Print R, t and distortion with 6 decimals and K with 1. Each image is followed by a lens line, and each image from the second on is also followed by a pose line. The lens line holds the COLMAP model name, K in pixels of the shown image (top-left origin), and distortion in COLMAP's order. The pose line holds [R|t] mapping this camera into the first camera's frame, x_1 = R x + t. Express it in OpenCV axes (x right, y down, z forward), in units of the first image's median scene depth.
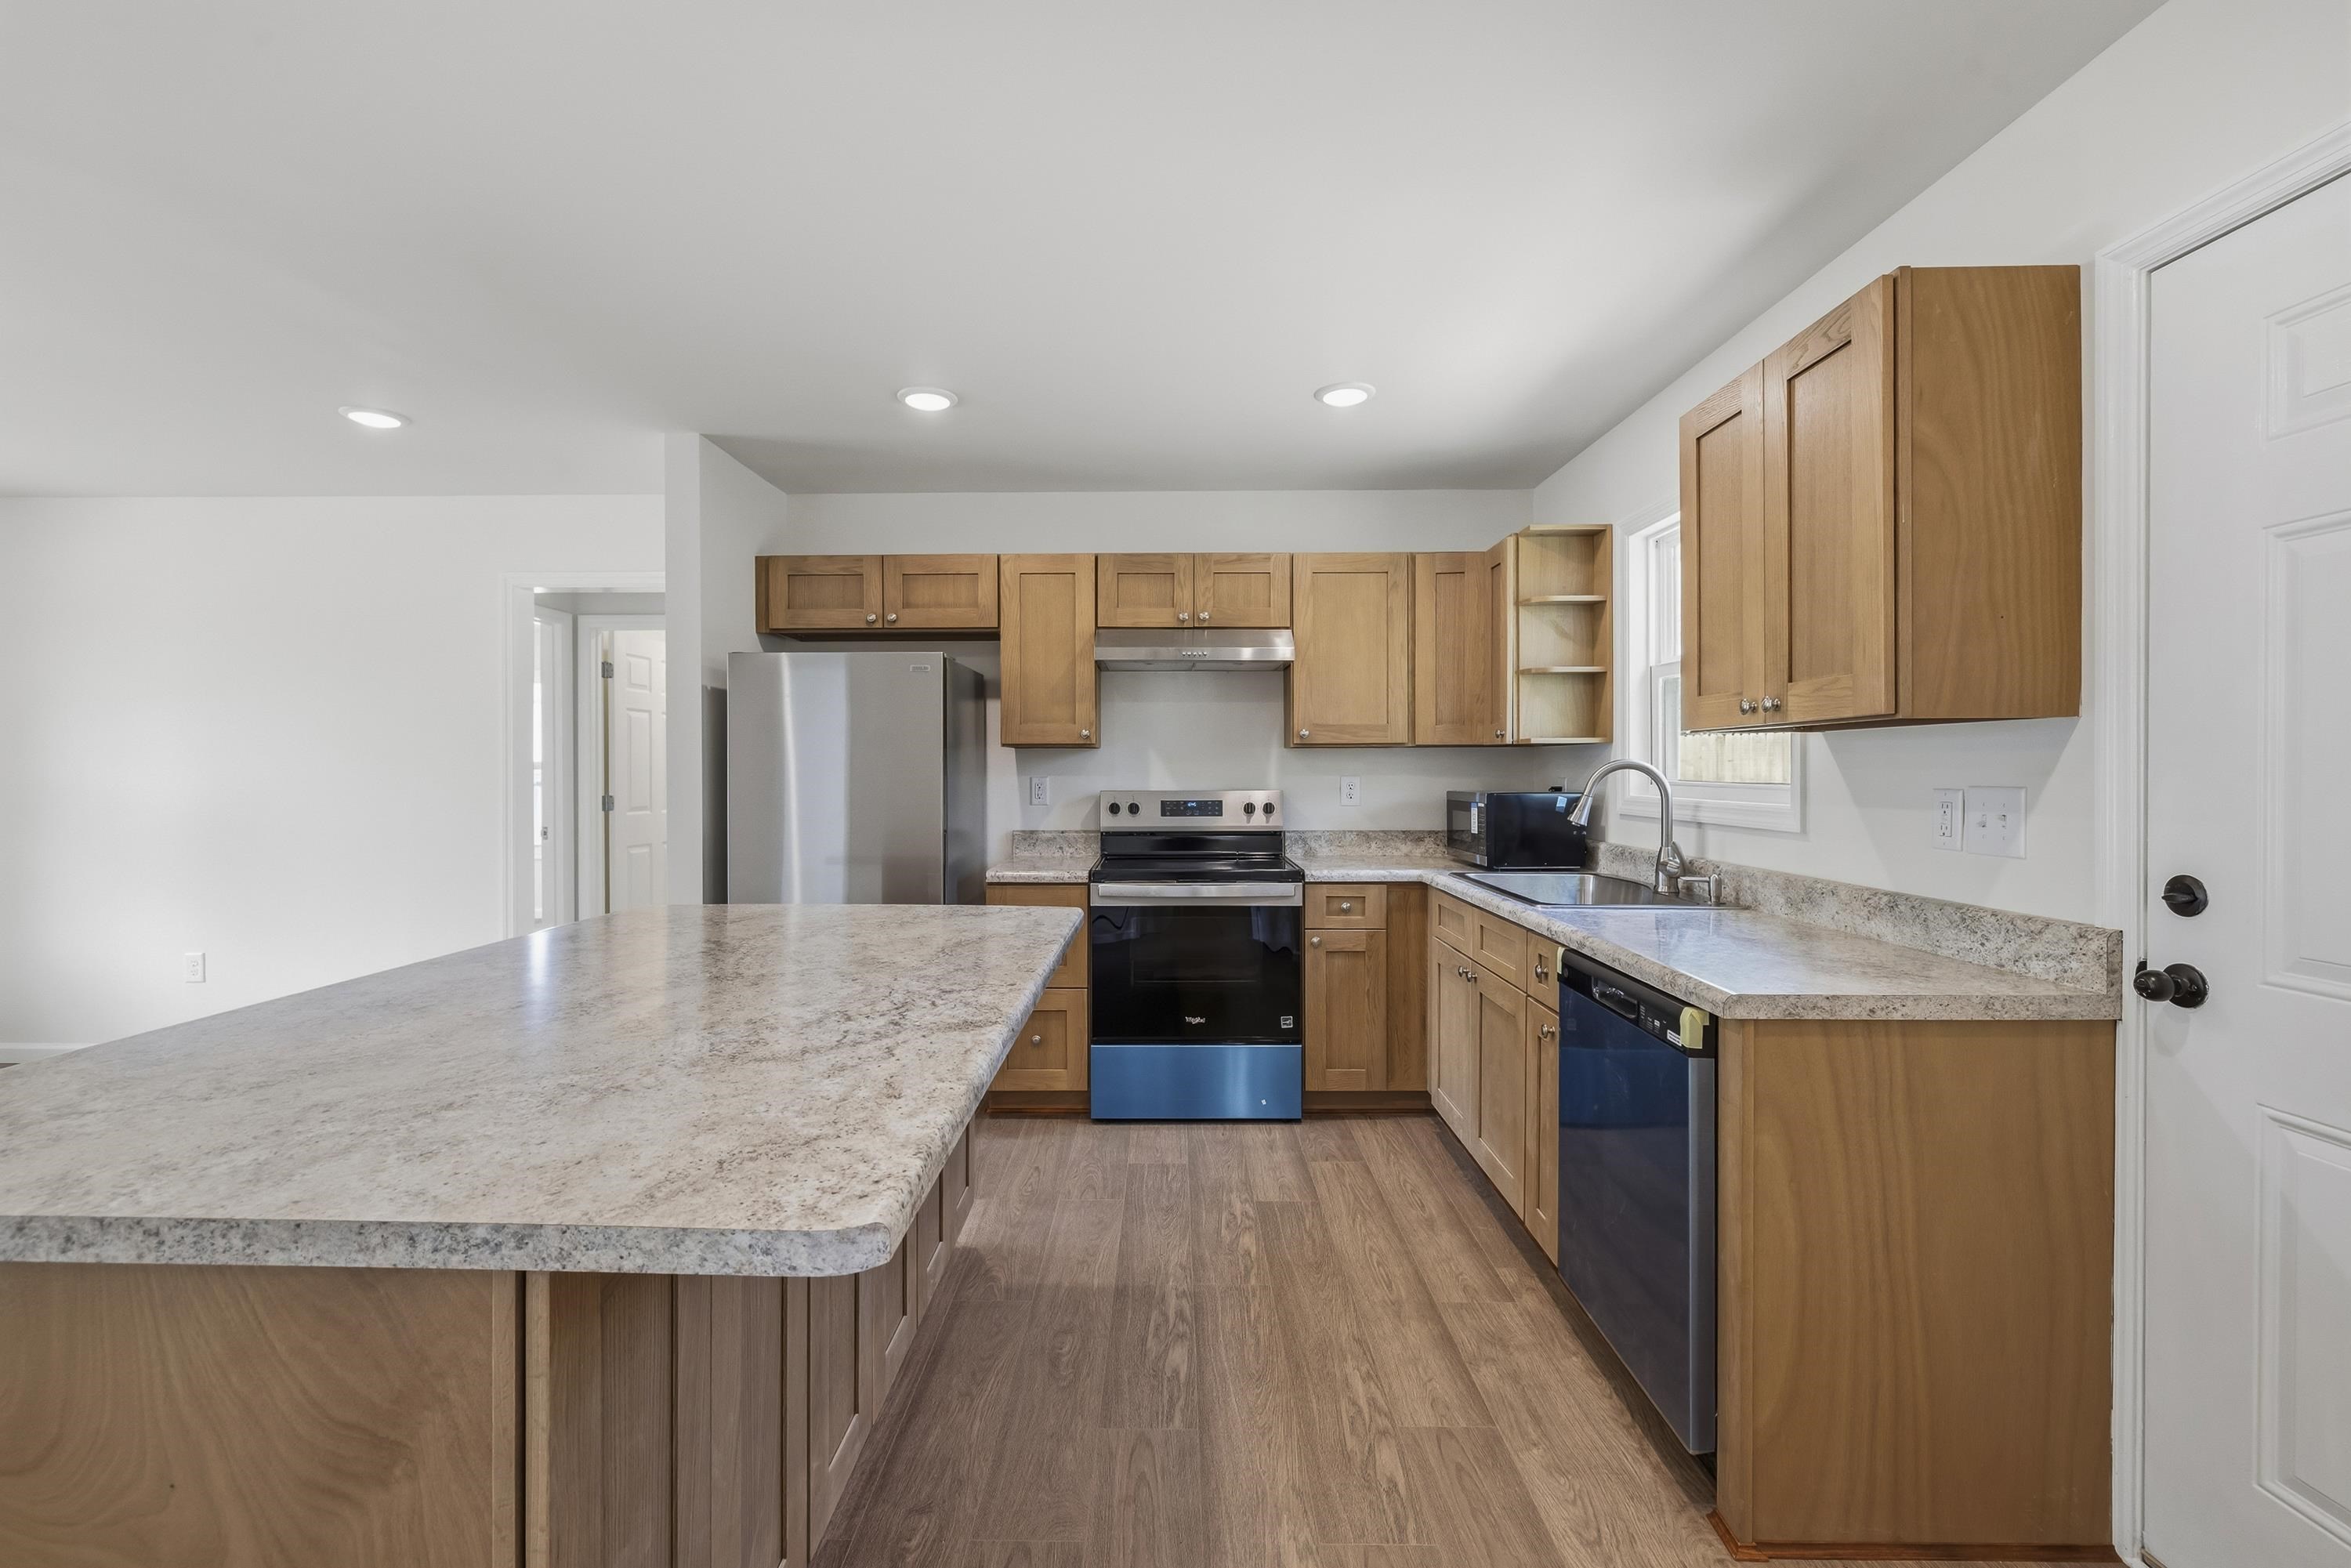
lens RADIAL K [[987.8, 0, 1152.6], [0, 987.8, 772.7], [0, 0, 1]] dist [0.000082, -0.000486]
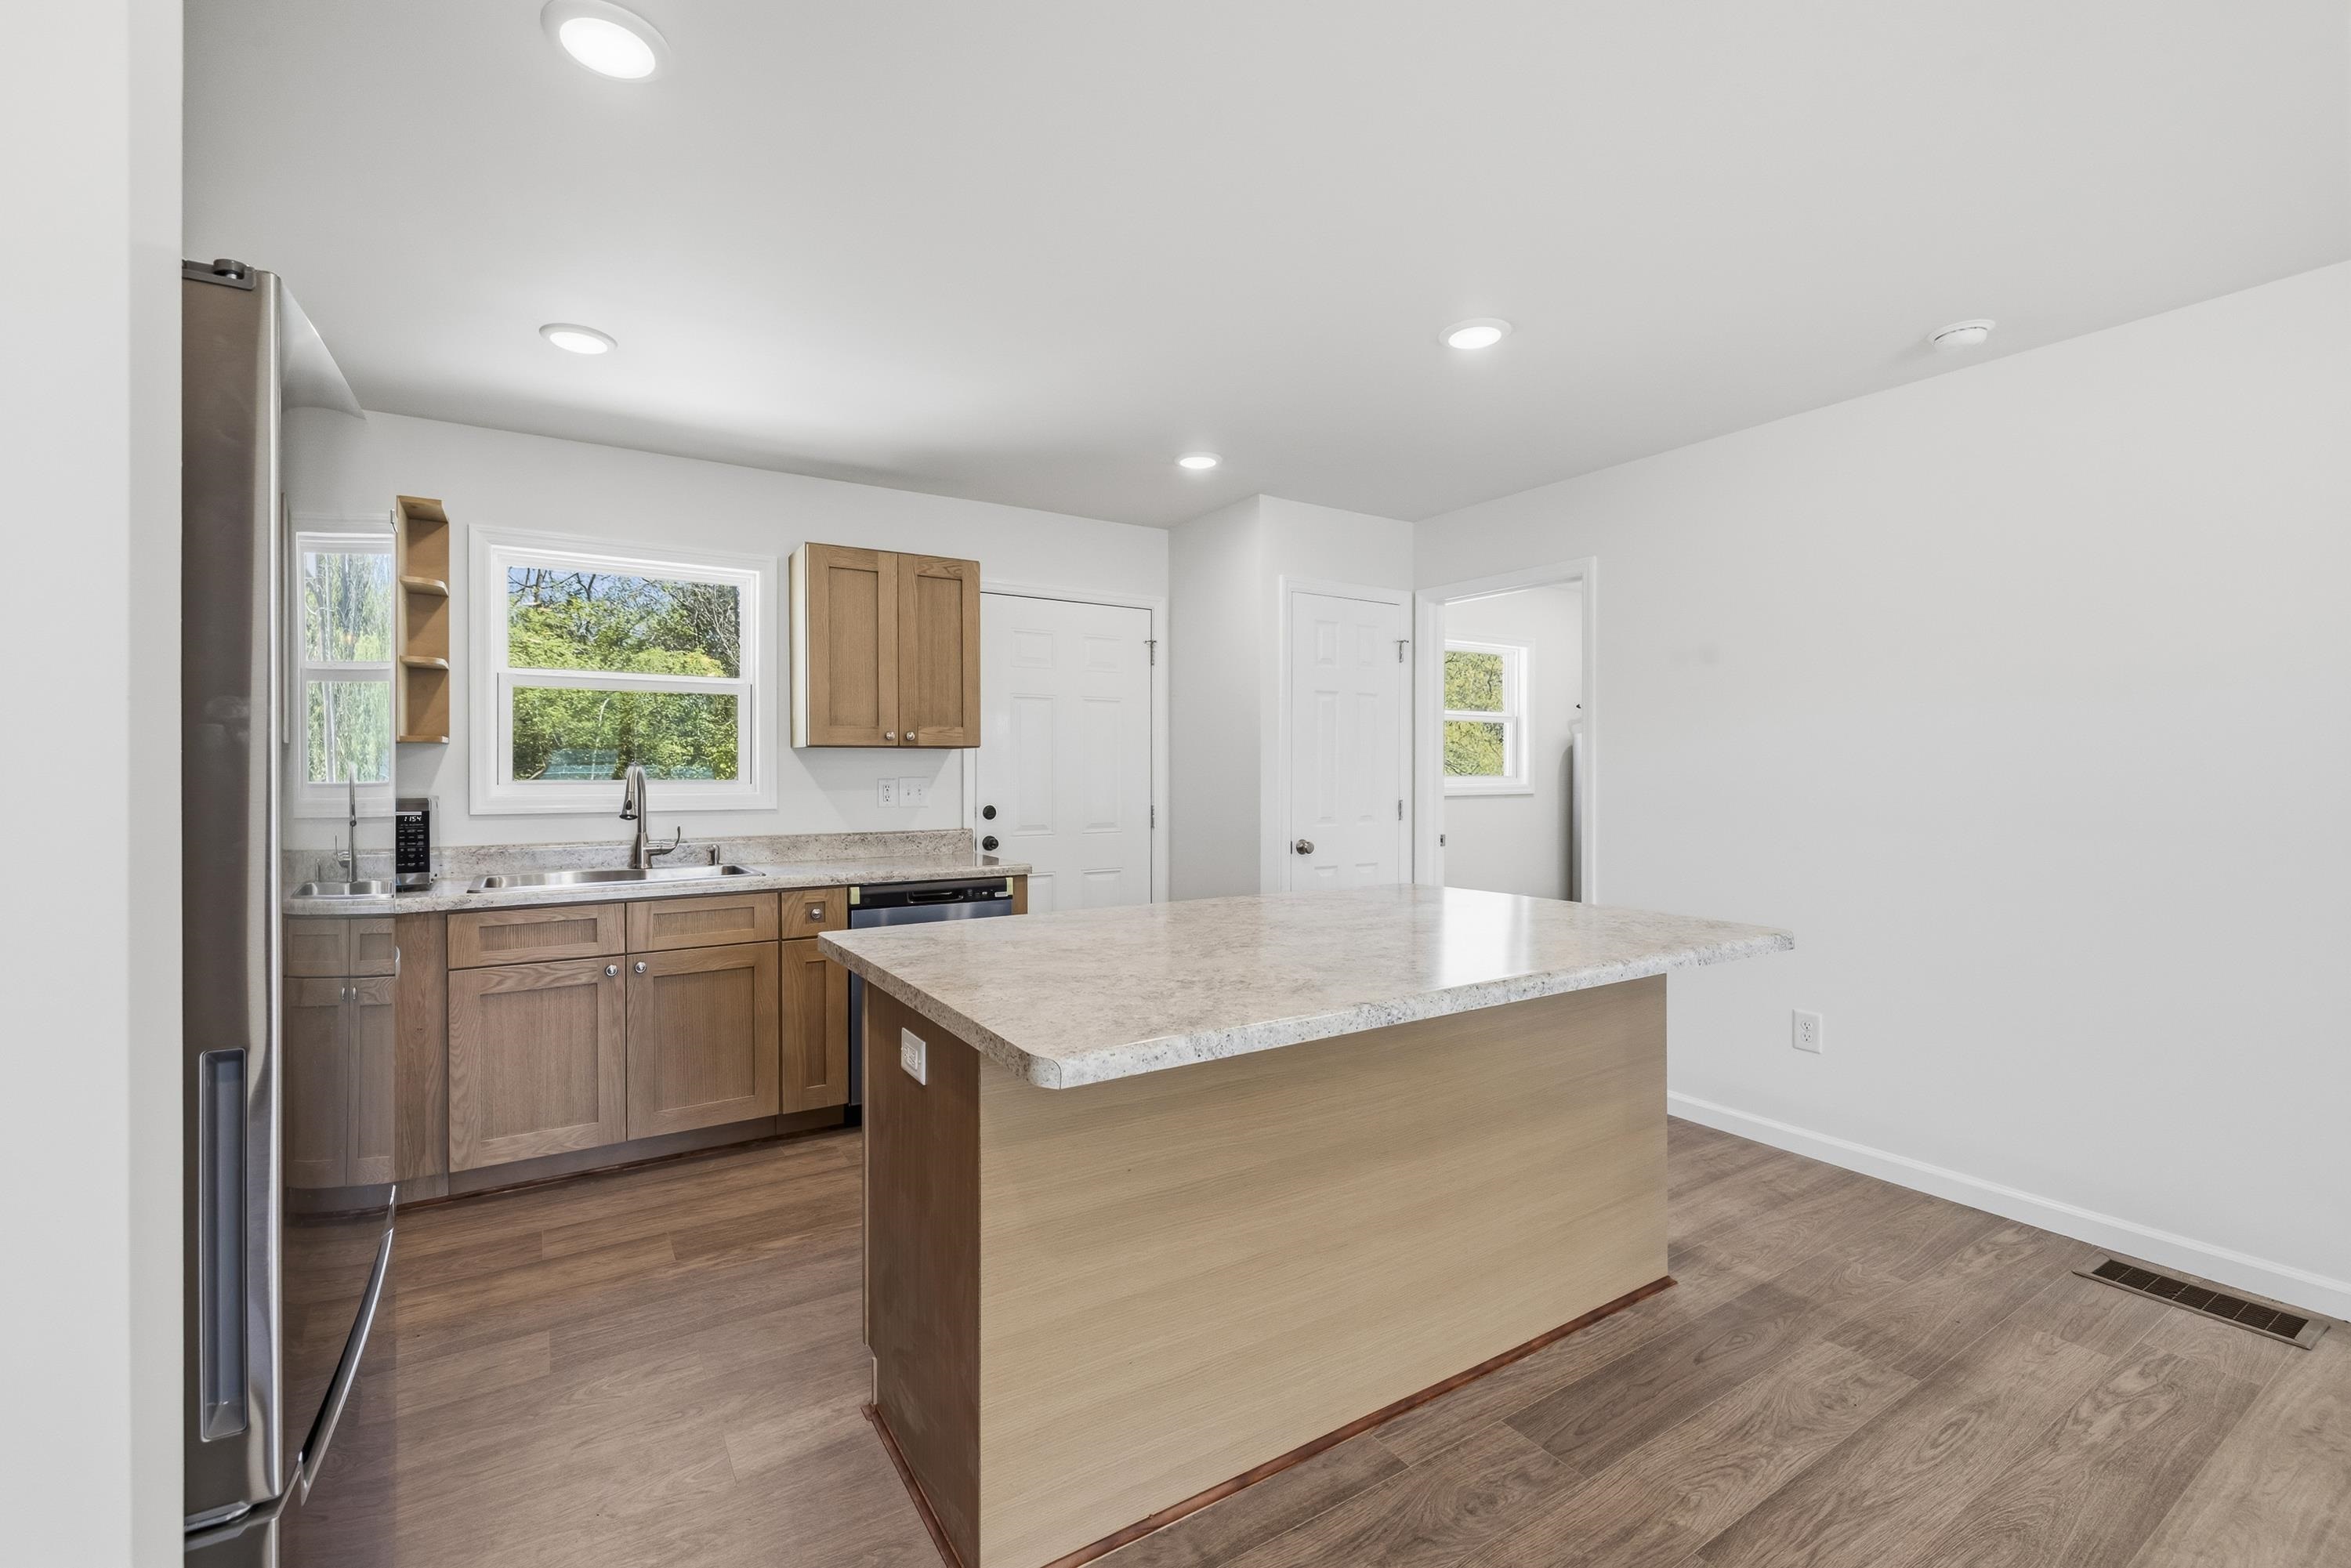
lens RADIAL K [[987.8, 0, 1155.8], [0, 987.8, 783.1], [0, 0, 1]] dist [0.000082, -0.000486]
pose [[-0.540290, -0.008464, 0.841436, -0.808733], [0.006800, 0.999873, 0.014424, -0.001282], [-0.841451, 0.013516, -0.540164, 1.040244]]
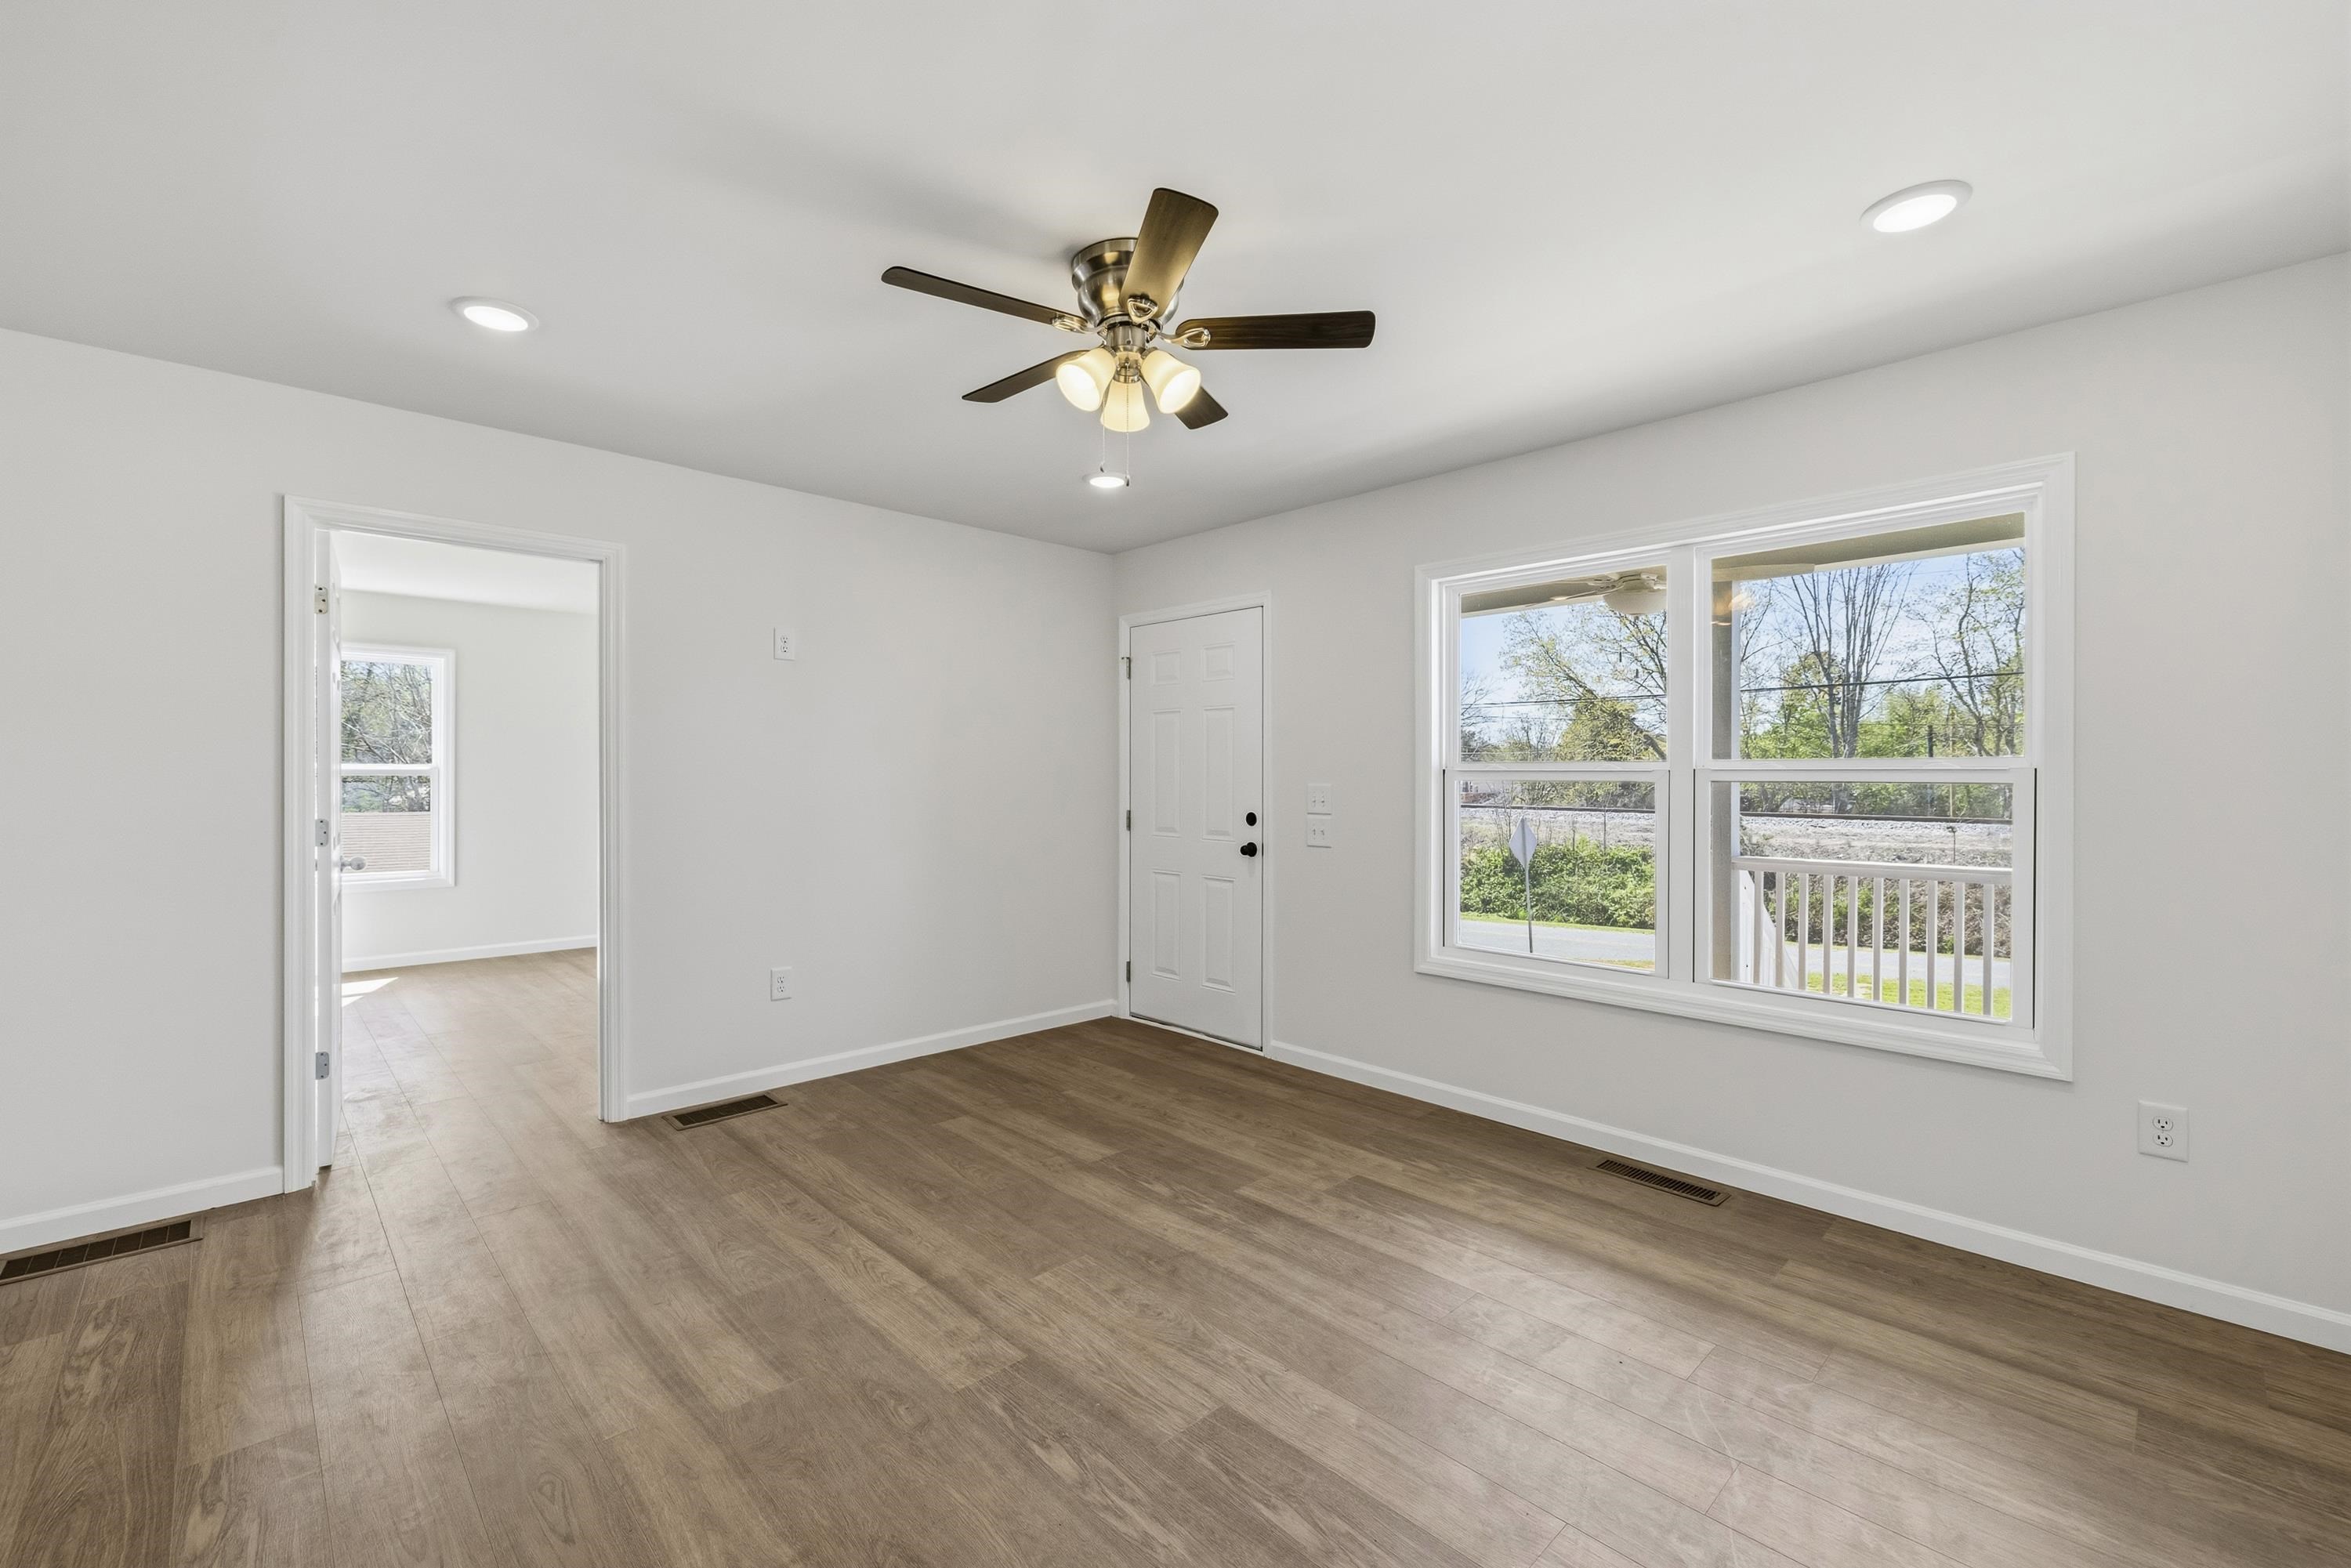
lens RADIAL K [[987.8, 0, 1151.3], [0, 987.8, 776.6], [0, 0, 1]] dist [0.000082, -0.000486]
pose [[-0.720425, -0.000636, -0.693532, -0.666433], [-0.007303, 0.999951, 0.006669, -0.004322], [0.693494, 0.009870, -0.720394, 1.183031]]
